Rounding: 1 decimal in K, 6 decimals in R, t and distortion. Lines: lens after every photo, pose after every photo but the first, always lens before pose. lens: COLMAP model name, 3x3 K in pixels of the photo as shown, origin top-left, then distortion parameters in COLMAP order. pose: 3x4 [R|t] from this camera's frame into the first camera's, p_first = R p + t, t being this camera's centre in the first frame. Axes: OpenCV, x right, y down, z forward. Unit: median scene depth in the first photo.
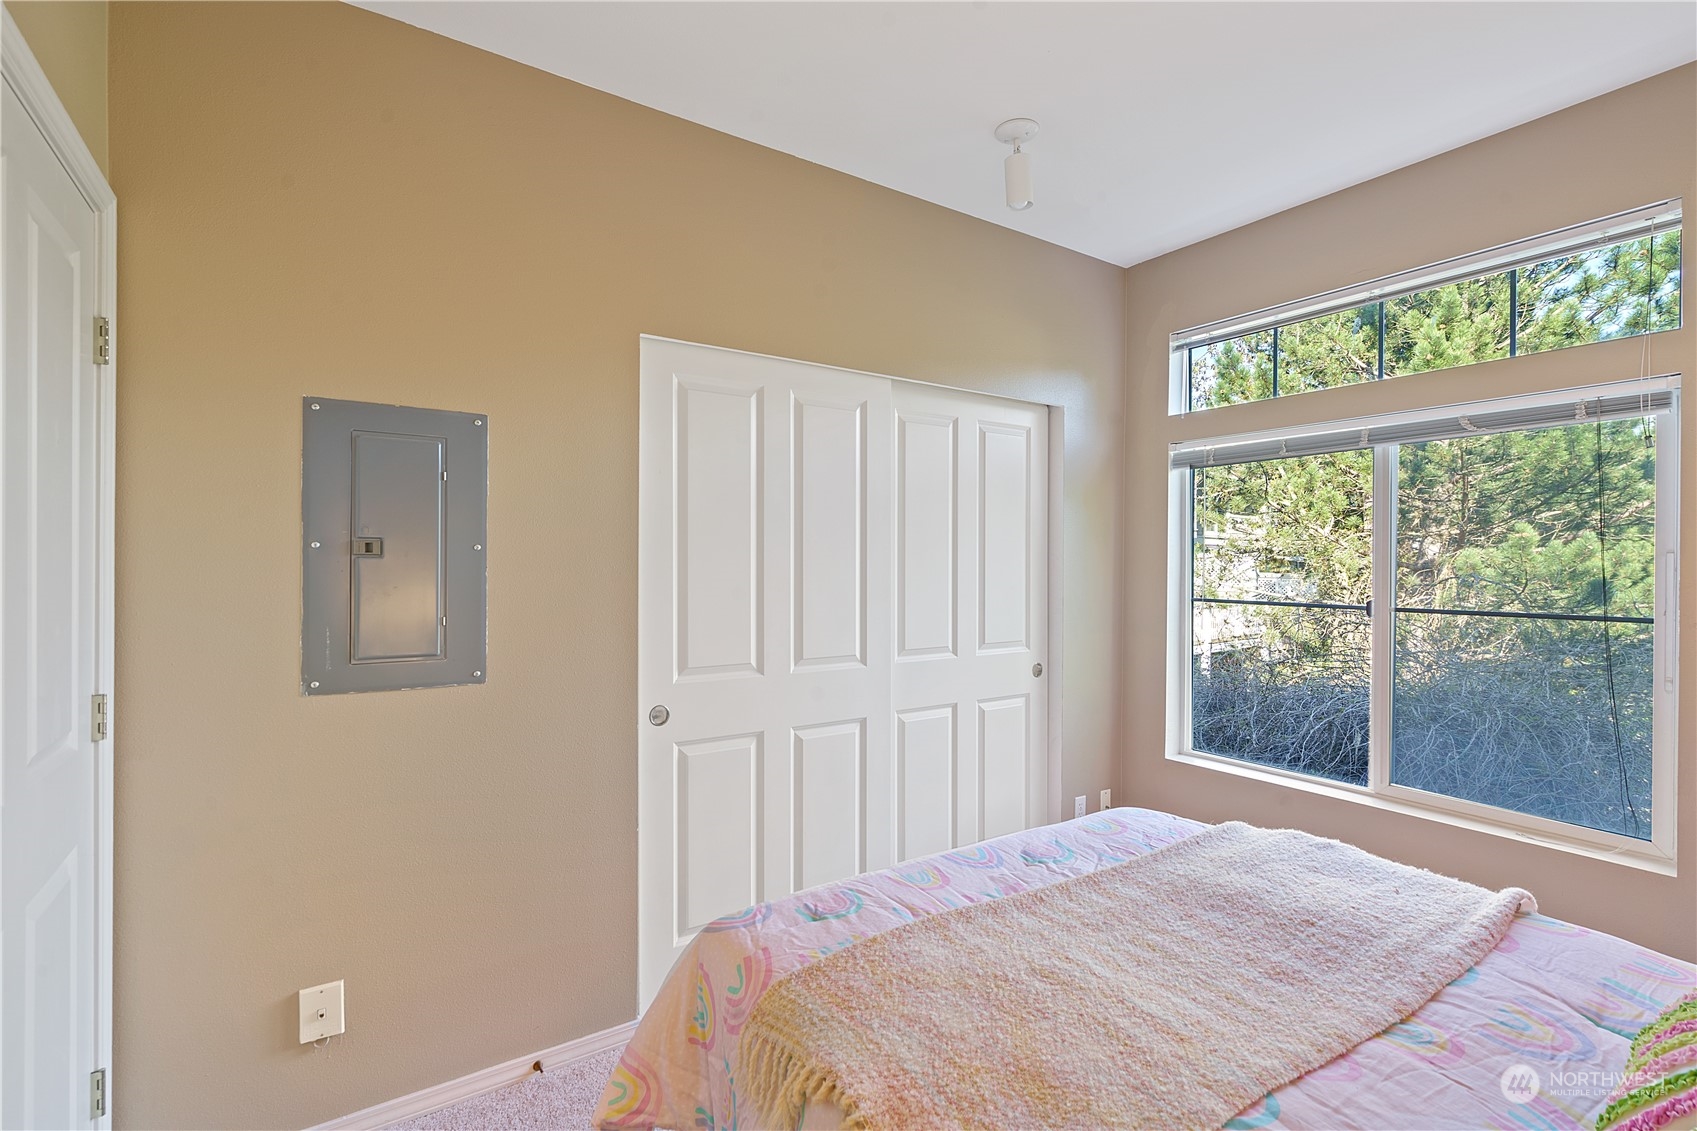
lens RADIAL K [[779.3, 0, 846.0], [0, 779.3, 554.8], [0, 0, 1]] dist [-0.001342, 0.000702]
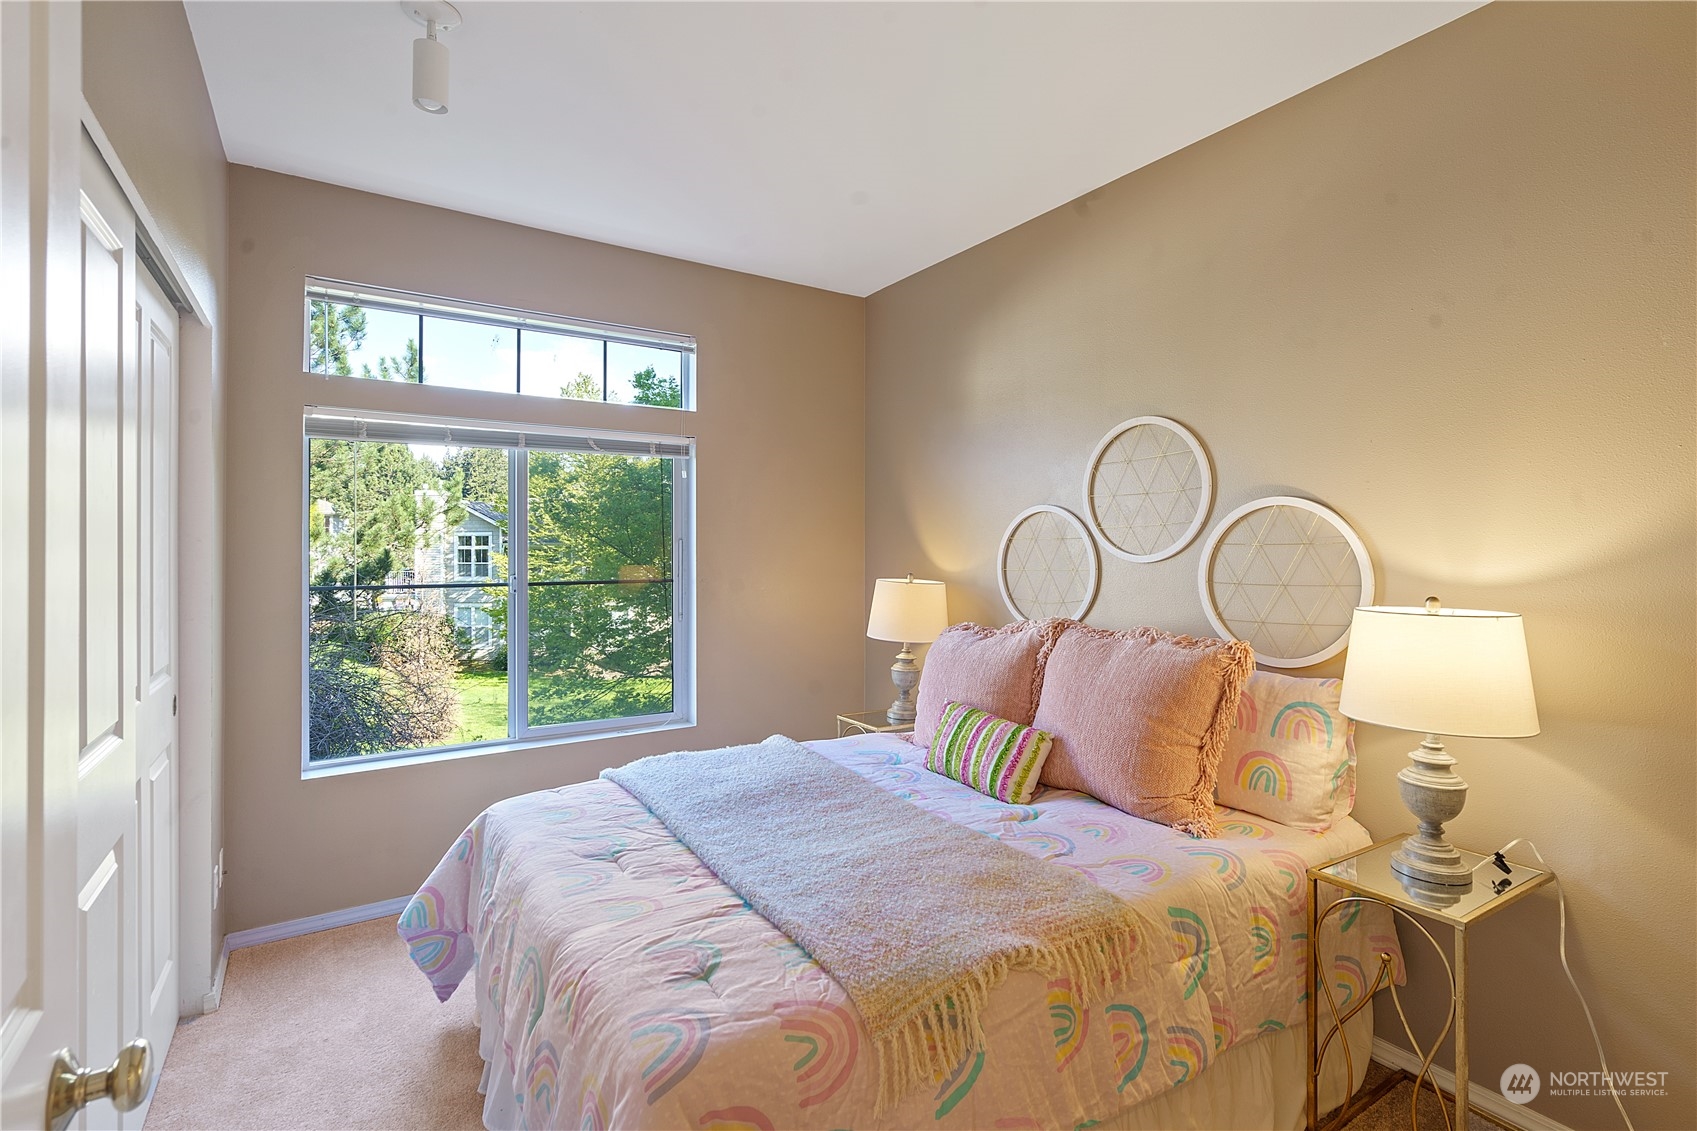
lens RADIAL K [[773.0, 0, 847.2], [0, 773.0, 550.8], [0, 0, 1]] dist [-0.003164, -0.000048]
pose [[0.009545, -0.007800, 0.999924, -0.735380], [-0.006707, 0.999947, 0.007864, 0.005720], [-0.999932, -0.006781, 0.009492, 0.723513]]
